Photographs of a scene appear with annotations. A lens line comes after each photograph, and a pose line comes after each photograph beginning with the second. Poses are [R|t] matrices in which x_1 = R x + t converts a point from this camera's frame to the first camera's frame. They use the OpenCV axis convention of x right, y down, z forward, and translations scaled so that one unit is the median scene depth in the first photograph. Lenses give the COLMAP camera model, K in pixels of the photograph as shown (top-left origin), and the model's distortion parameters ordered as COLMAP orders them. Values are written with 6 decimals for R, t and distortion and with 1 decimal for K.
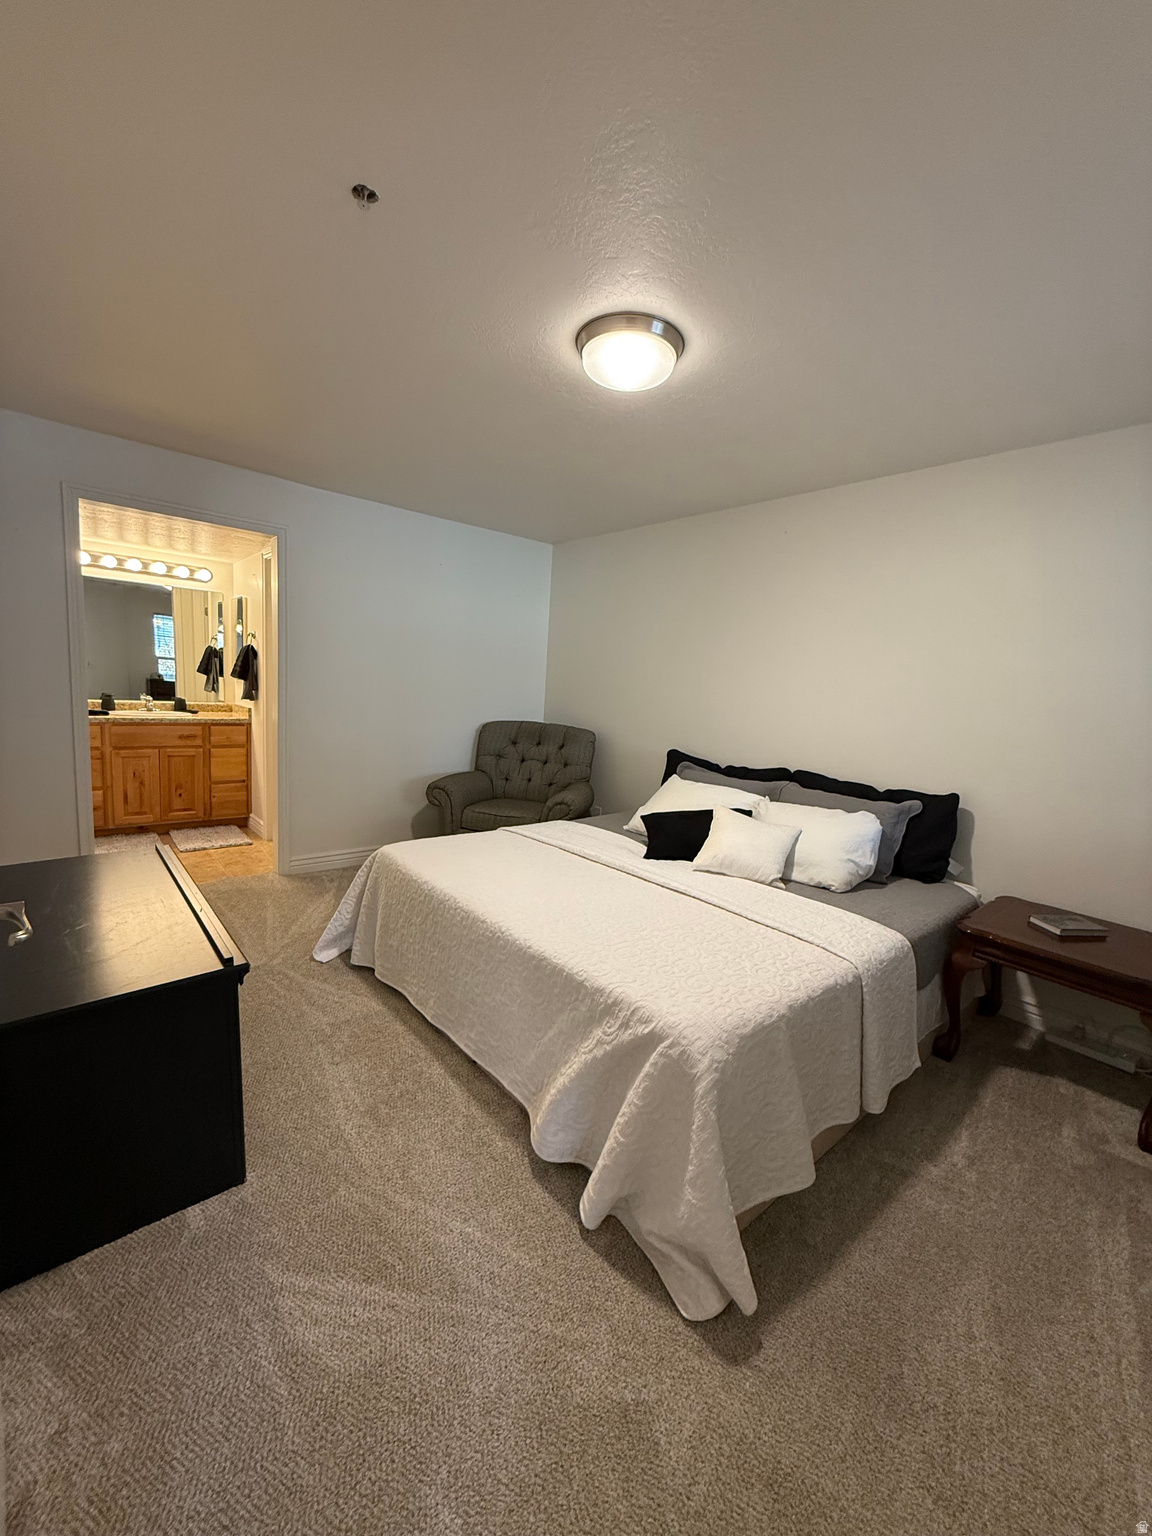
lens RADIAL K [[612.7, 0, 582.2], [0, 612.7, 757.5], [0, 0, 1]] dist [-0.000565, 0.000441]
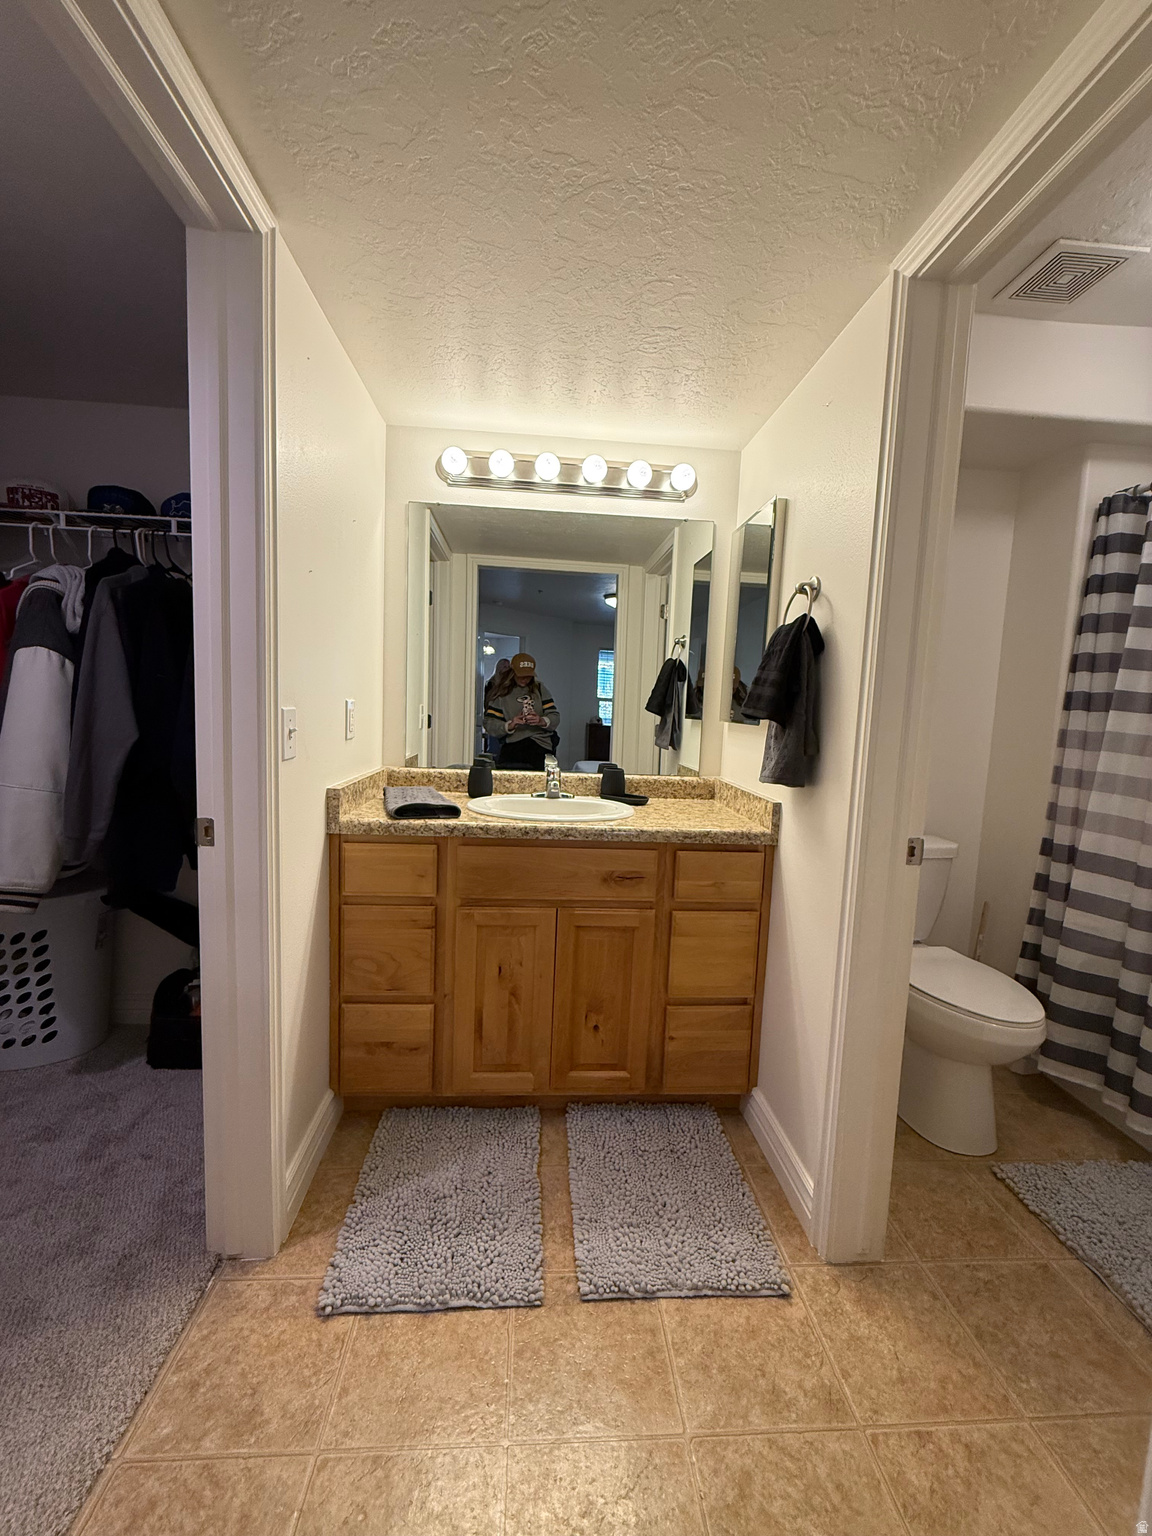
lens RADIAL K [[612.7, 0, 577.7], [0, 612.7, 768.5], [0, 0, 1]] dist [-0.000565, 0.000441]
pose [[0.800459, 0.038168, -0.598171, -0.430157], [-0.068819, 0.997223, -0.028461, -0.084730], [0.595424, 0.063947, 0.800863, 0.656760]]
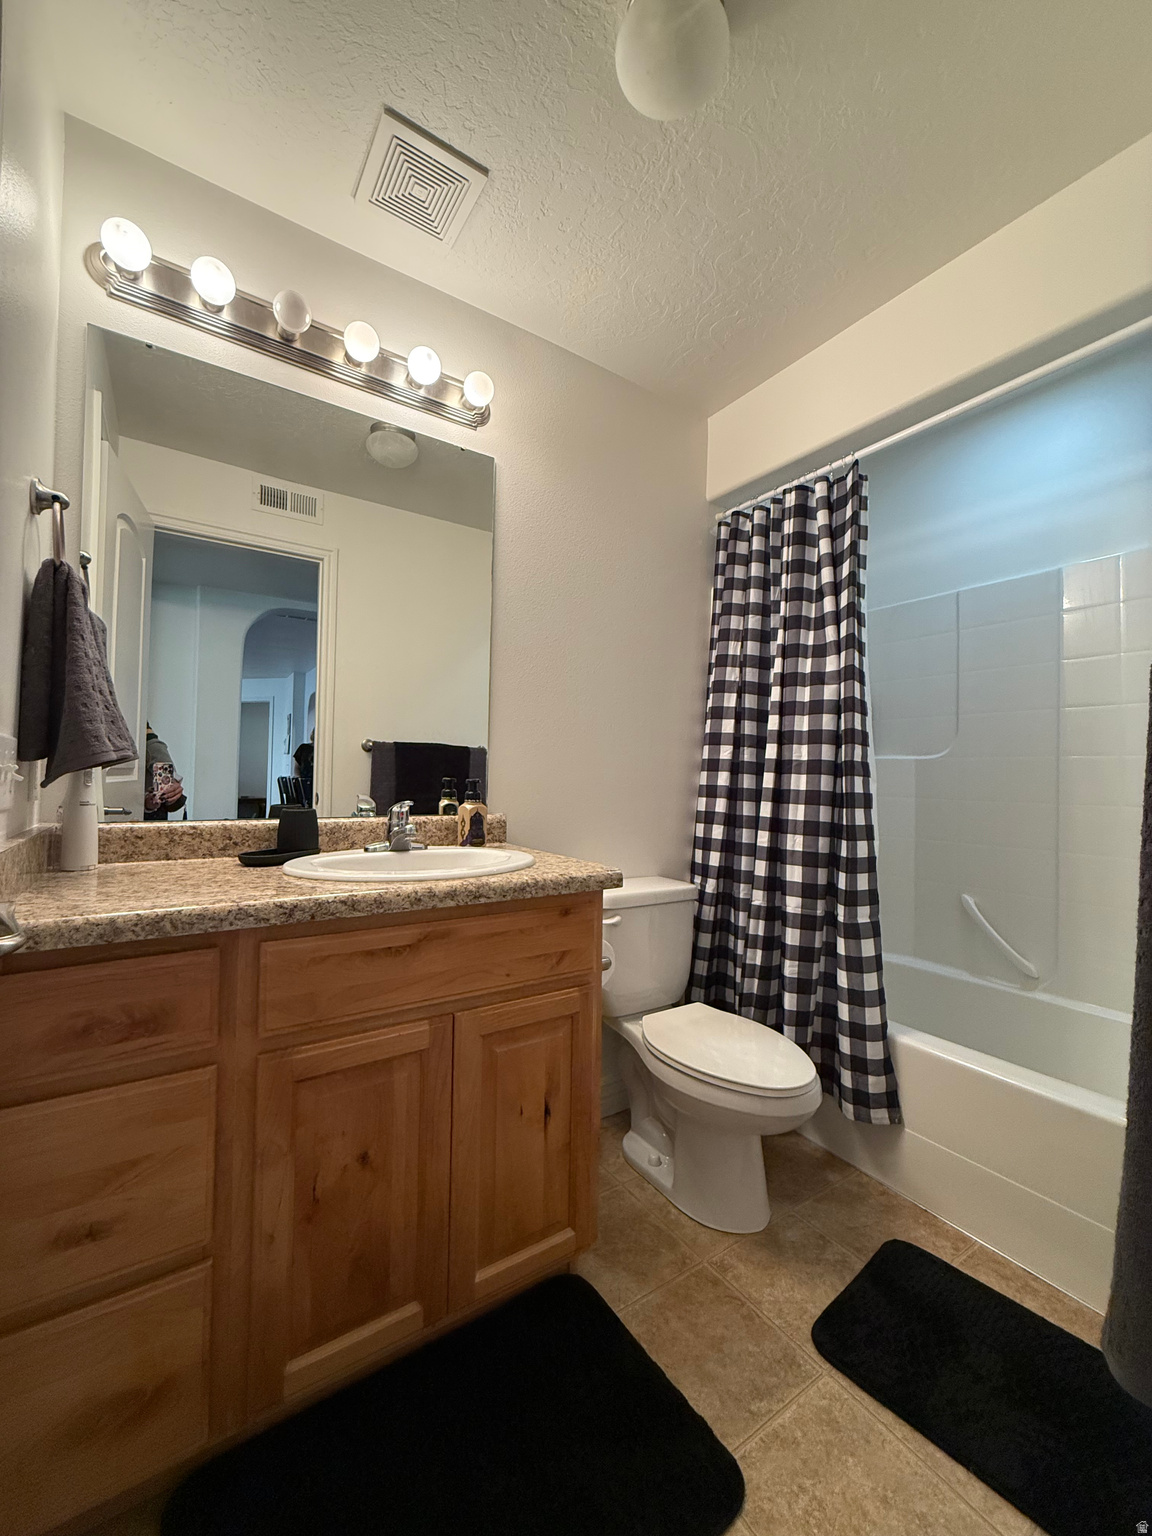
lens RADIAL K [[612.7, 0, 576.0], [0, 612.7, 764.6], [0, 0, 1]] dist [-0.000565, 0.000441]
pose [[0.991809, -0.035674, -0.122650, -0.570481], [0.018567, 0.990274, -0.137889, -0.074241], [0.126376, 0.134482, 0.982824, 0.685929]]
